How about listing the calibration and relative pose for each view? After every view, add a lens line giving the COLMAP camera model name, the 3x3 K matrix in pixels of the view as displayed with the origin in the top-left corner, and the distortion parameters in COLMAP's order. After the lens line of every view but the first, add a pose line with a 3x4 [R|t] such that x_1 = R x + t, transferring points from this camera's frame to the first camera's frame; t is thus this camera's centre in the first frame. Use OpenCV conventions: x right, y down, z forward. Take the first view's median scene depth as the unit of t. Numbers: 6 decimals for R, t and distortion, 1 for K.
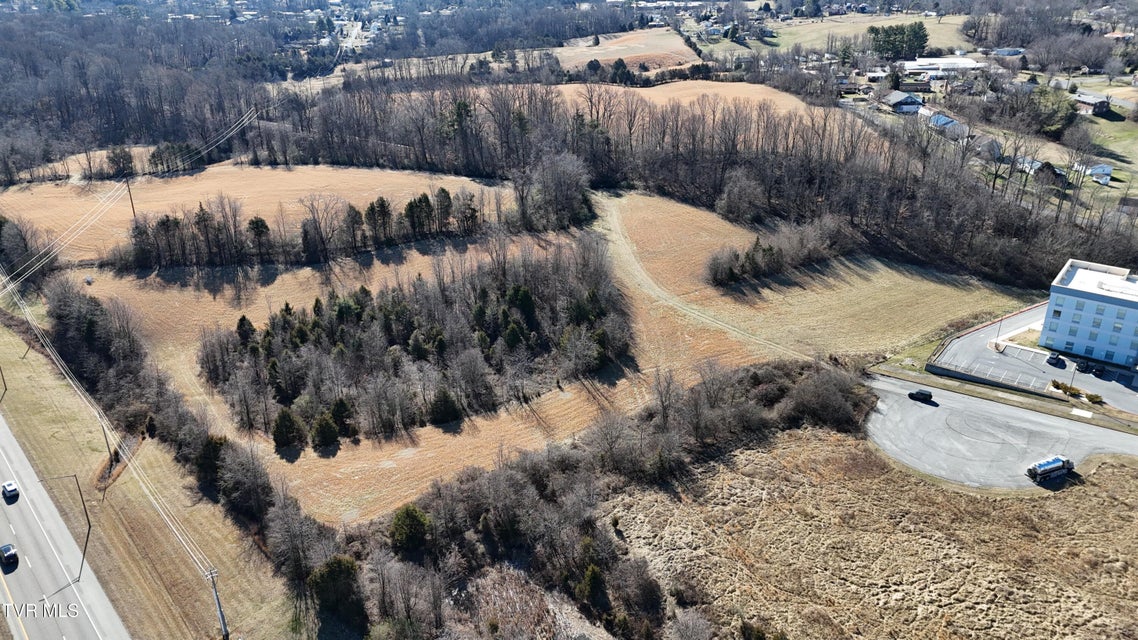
lens RADIAL K [[834.3, 0, 571.8], [0, 834.3, 318.8], [0, 0, 1]] dist [0.073643, -0.063584]
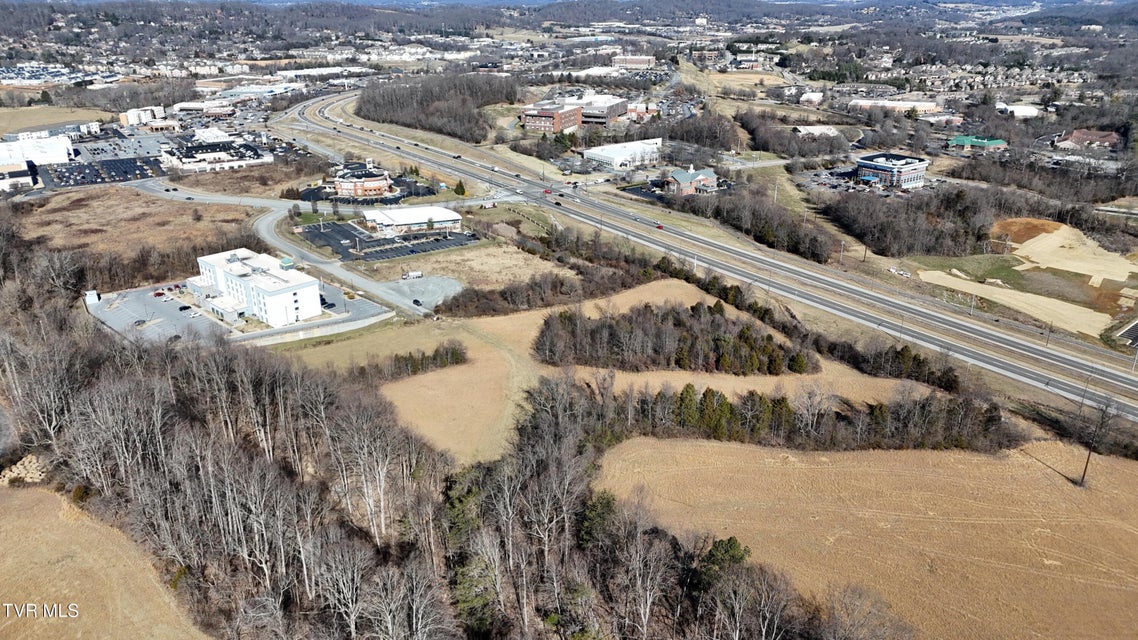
lens RADIAL K [[826.1, 0, 570.4], [0, 826.1, 324.6], [0, 0, 1]] dist [0.079736, -0.065958]
pose [[-0.994067, -0.035428, 0.102841, -0.127382], [0.049361, 0.695583, 0.716748, -0.969862], [-0.096928, 0.717572, -0.689707, 1.776188]]
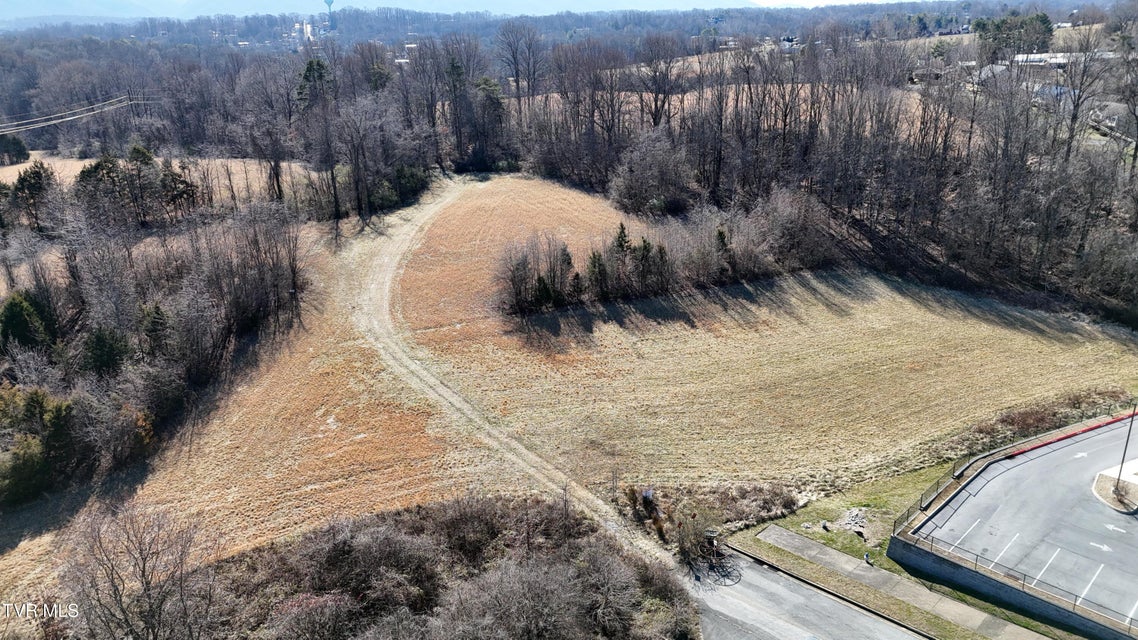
lens RADIAL K [[831.3, 0, 570.7], [0, 831.3, 318.9], [0, 0, 1]] dist [0.083113, -0.075492]
pose [[0.989436, 0.027143, -0.142410, 0.265948], [-0.037366, 0.996874, -0.069614, -0.004139], [0.140075, 0.074200, 0.987357, 0.504502]]
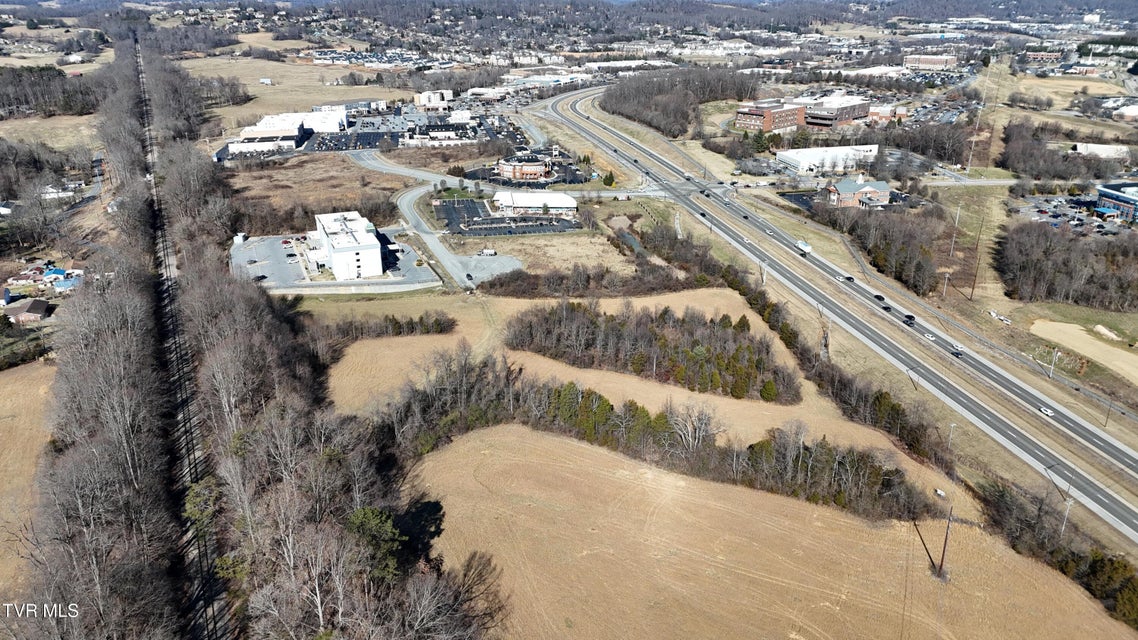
lens RADIAL K [[831.3, 0, 570.7], [0, 831.3, 318.9], [0, 0, 1]] dist [0.083113, -0.075492]
pose [[-0.869180, -0.178877, 0.461008, -0.633574], [0.205690, 0.717016, 0.666018, -0.917870], [-0.449686, 0.673714, -0.586423, 1.658800]]
